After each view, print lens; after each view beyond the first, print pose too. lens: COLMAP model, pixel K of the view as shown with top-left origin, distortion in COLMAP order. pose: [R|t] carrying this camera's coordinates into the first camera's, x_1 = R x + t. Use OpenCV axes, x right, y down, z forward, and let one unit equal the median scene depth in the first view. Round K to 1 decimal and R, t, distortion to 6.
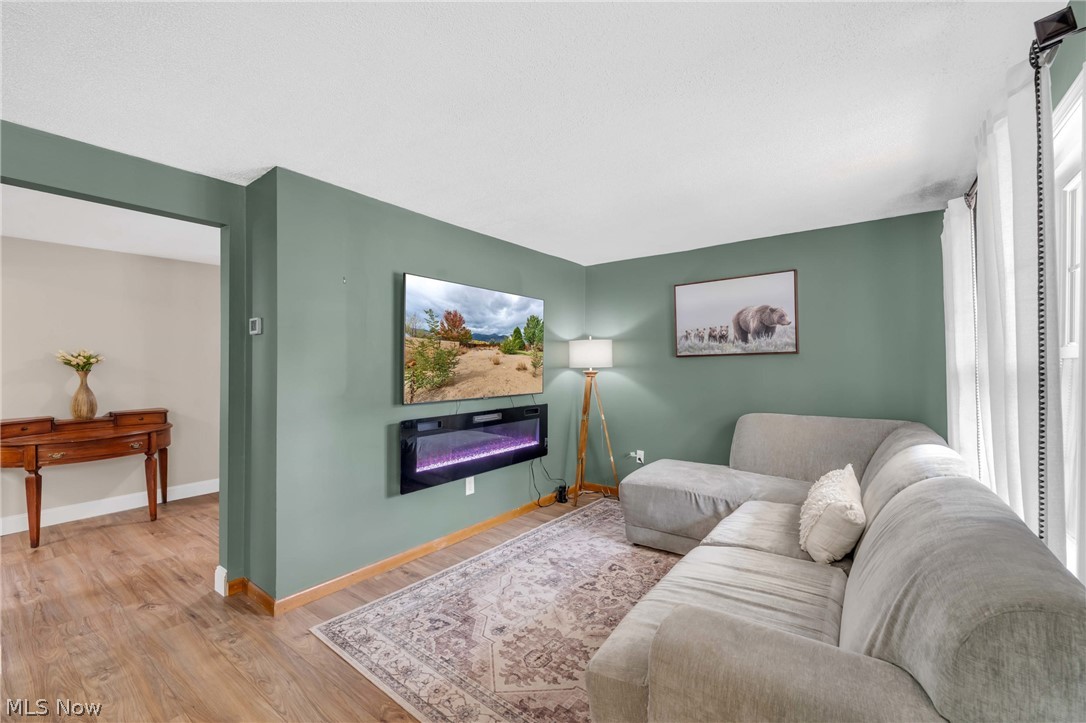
lens RADIAL K [[451.3, 0, 554.6], [0, 451.3, 359.2], [0, 0, 1]] dist [0.000731, -0.000448]
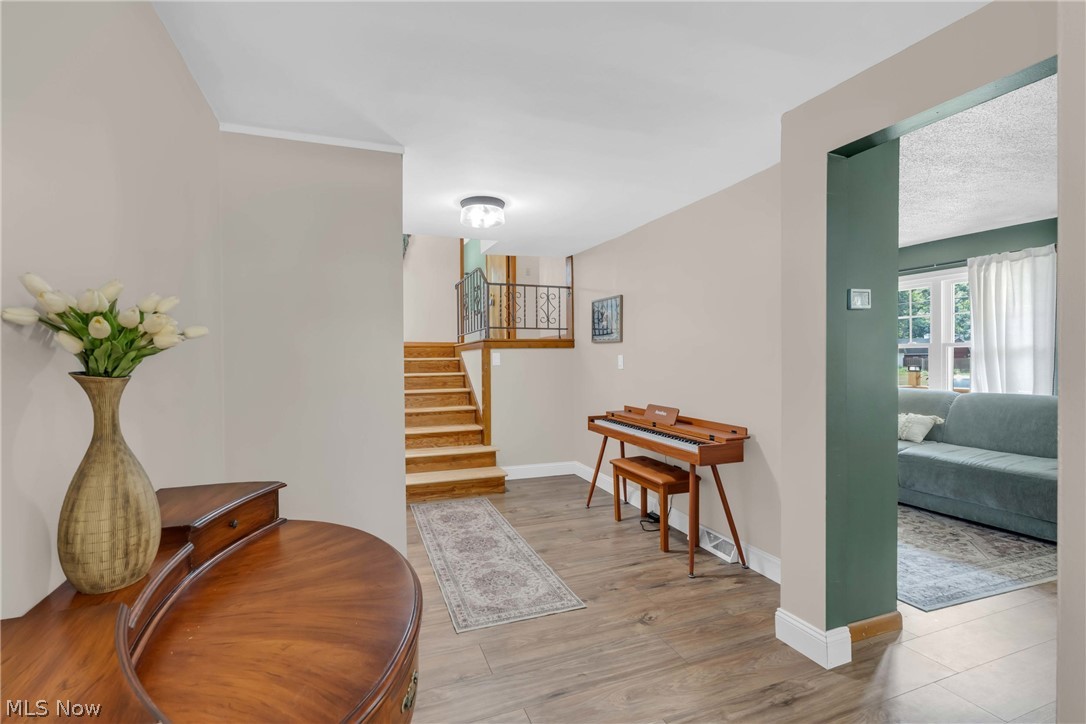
lens RADIAL K [[451.3, 0, 509.0], [0, 451.3, 357.7], [0, 0, 1]] dist [0.000731, -0.000448]
pose [[0.566391, -0.005202, 0.824120, -1.351590], [-0.009912, 0.999865, 0.013124, 0.020233], [-0.824077, -0.015602, 0.566263, 0.857091]]
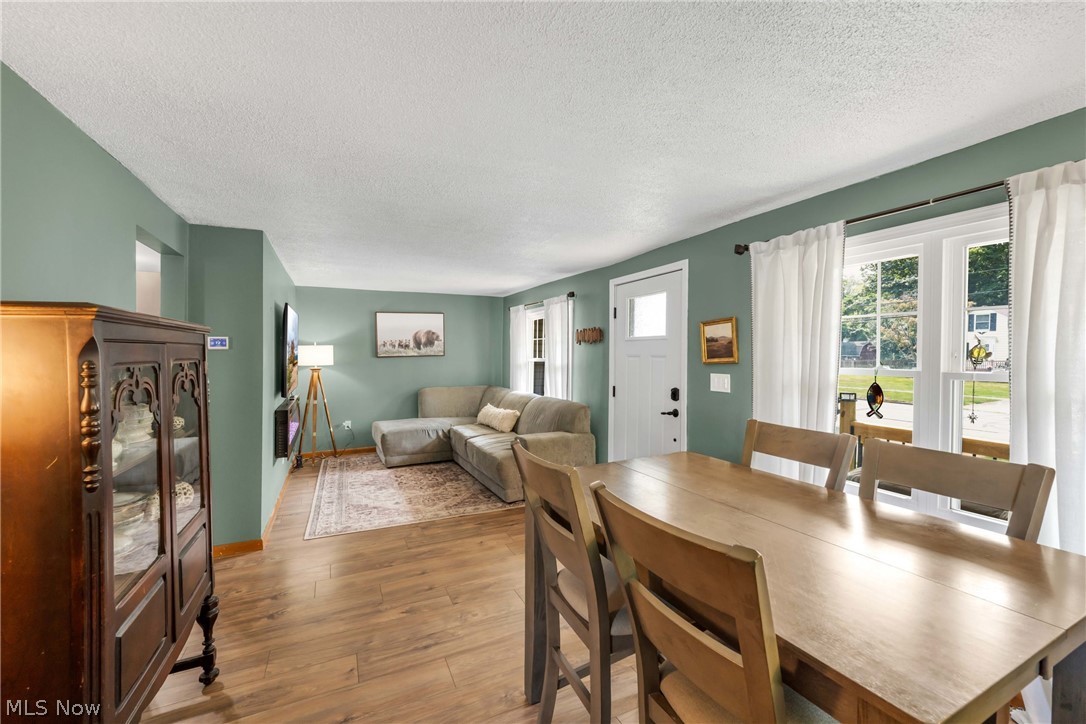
lens RADIAL K [[451.3, 0, 546.2], [0, 451.3, 359.5], [0, 0, 1]] dist [0.000731, -0.000448]
pose [[0.458424, -0.019127, 0.888528, -1.108750], [-0.015243, 0.999452, 0.029379, -0.067506], [-0.888603, -0.027012, 0.457881, -0.328153]]
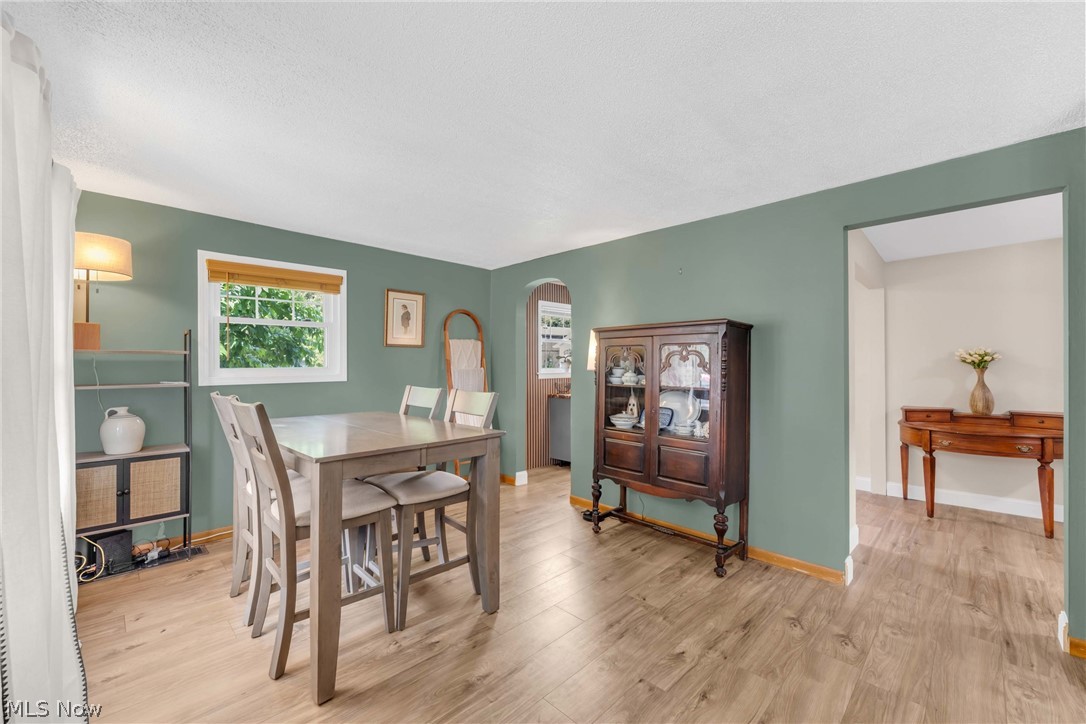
lens RADIAL K [[451.3, 0, 536.5], [0, 451.3, 363.0], [0, 0, 1]] dist [0.000731, -0.000448]
pose [[-0.158583, 0.002173, -0.987343, 0.172261], [0.009615, 0.999954, 0.000656, 0.003705], [0.987299, -0.009389, -0.158596, 0.172103]]
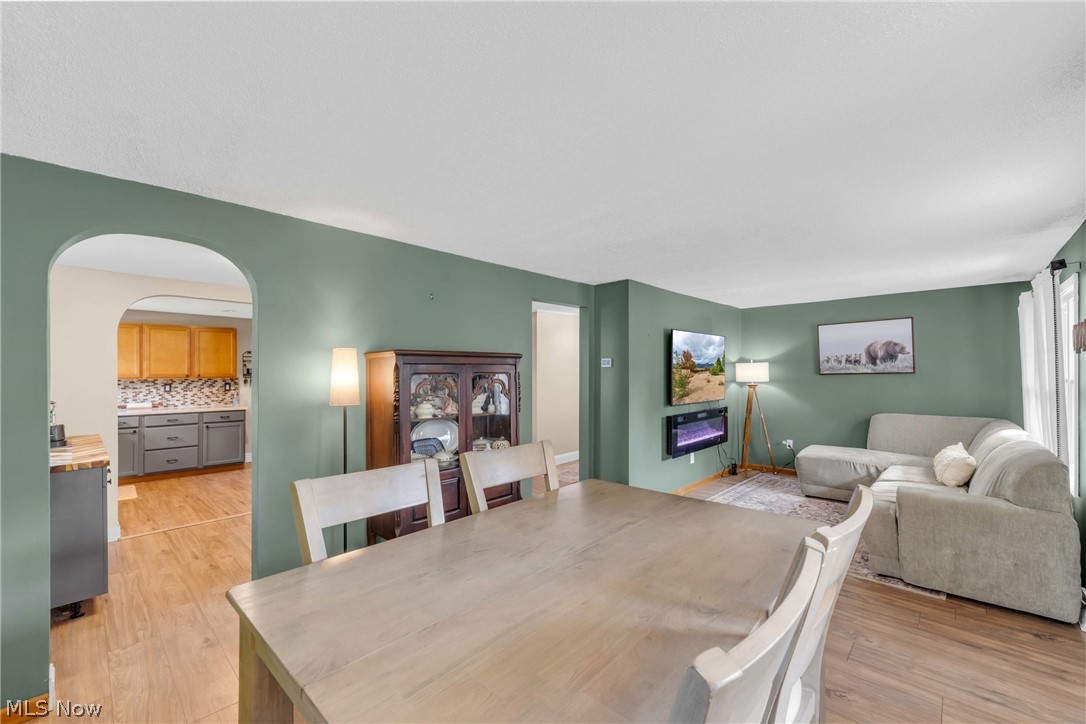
lens RADIAL K [[451.3, 0, 548.6], [0, 451.3, 364.7], [0, 0, 1]] dist [0.000731, -0.000448]
pose [[0.994015, -0.011706, -0.108616, -0.558177], [0.012214, 0.999917, 0.004012, -0.068209], [0.108560, -0.005315, 0.994076, -0.684390]]
